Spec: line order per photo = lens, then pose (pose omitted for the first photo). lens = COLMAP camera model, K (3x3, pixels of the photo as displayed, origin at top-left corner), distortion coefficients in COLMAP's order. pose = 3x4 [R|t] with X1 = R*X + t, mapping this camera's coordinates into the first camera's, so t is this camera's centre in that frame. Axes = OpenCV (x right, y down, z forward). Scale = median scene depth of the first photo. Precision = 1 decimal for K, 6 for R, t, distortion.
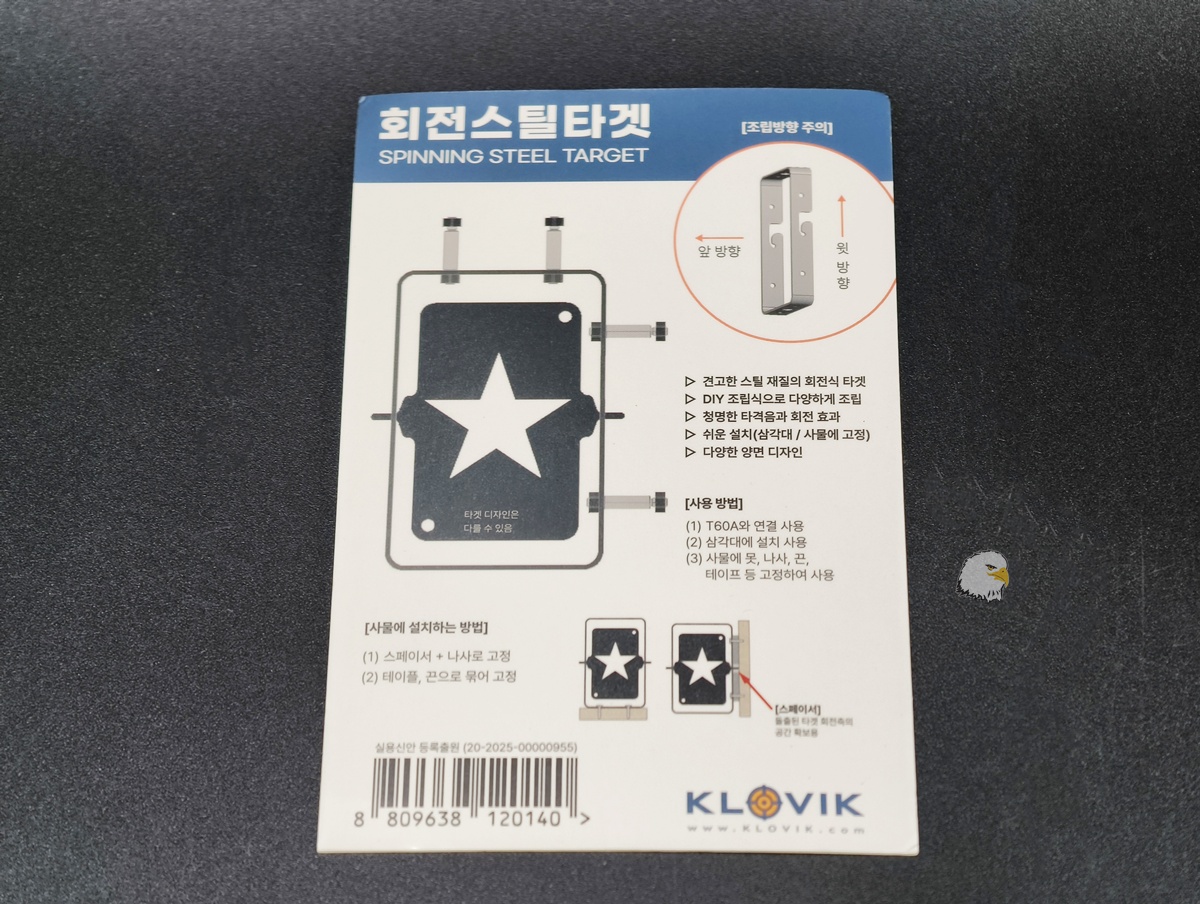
lens RADIAL K [[2980.7, 0, 608.4], [0, 2980.7, 427.2], [0, 0, 1]] dist [0.388234, 0.000000]
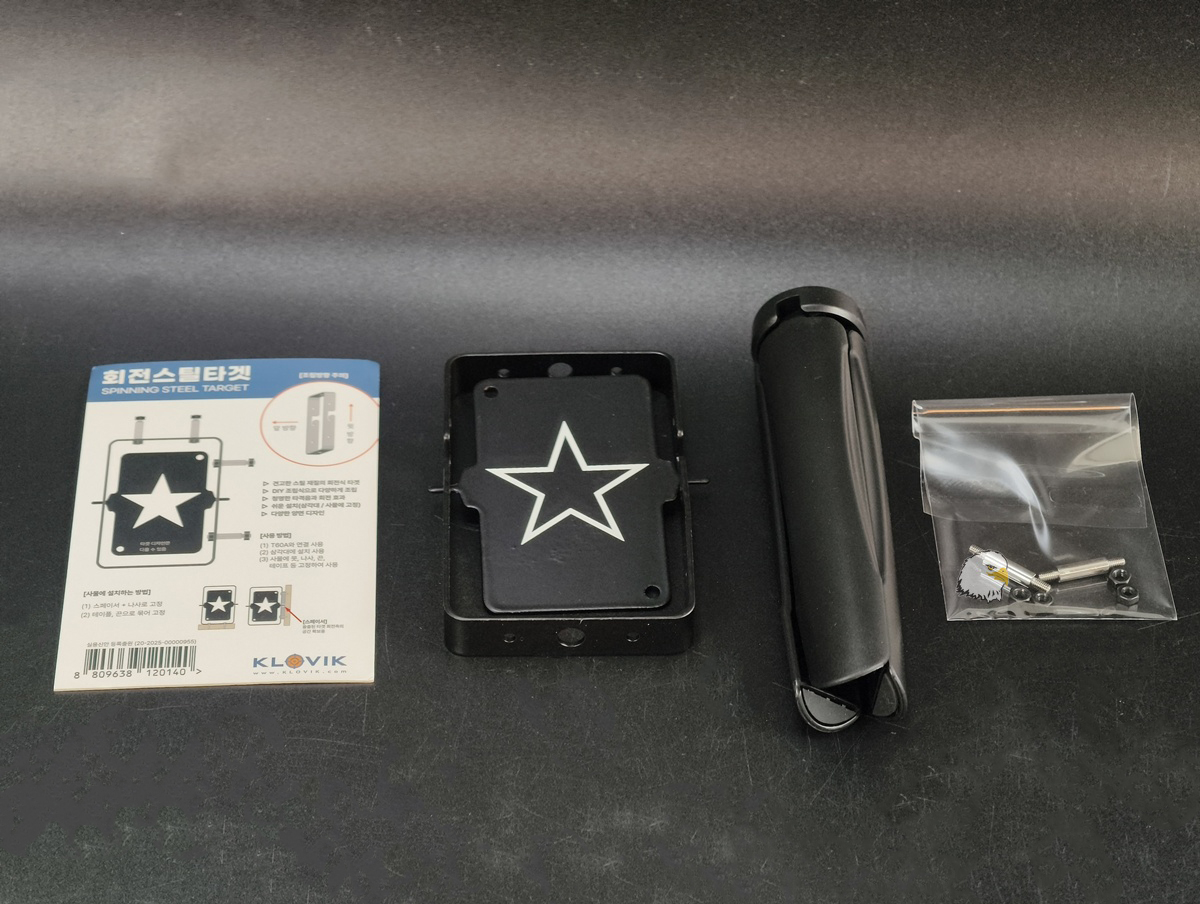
lens RADIAL K [[2980.7, 0, 600.9], [0, 2980.7, 449.3], [0, 0, 1]] dist [0.388234, 0.000000]
pose [[0.998127, -0.011263, 0.060136, 0.125597], [0.030550, 0.943351, -0.330386, 0.597986], [-0.053009, 0.331605, 0.941928, -0.802662]]
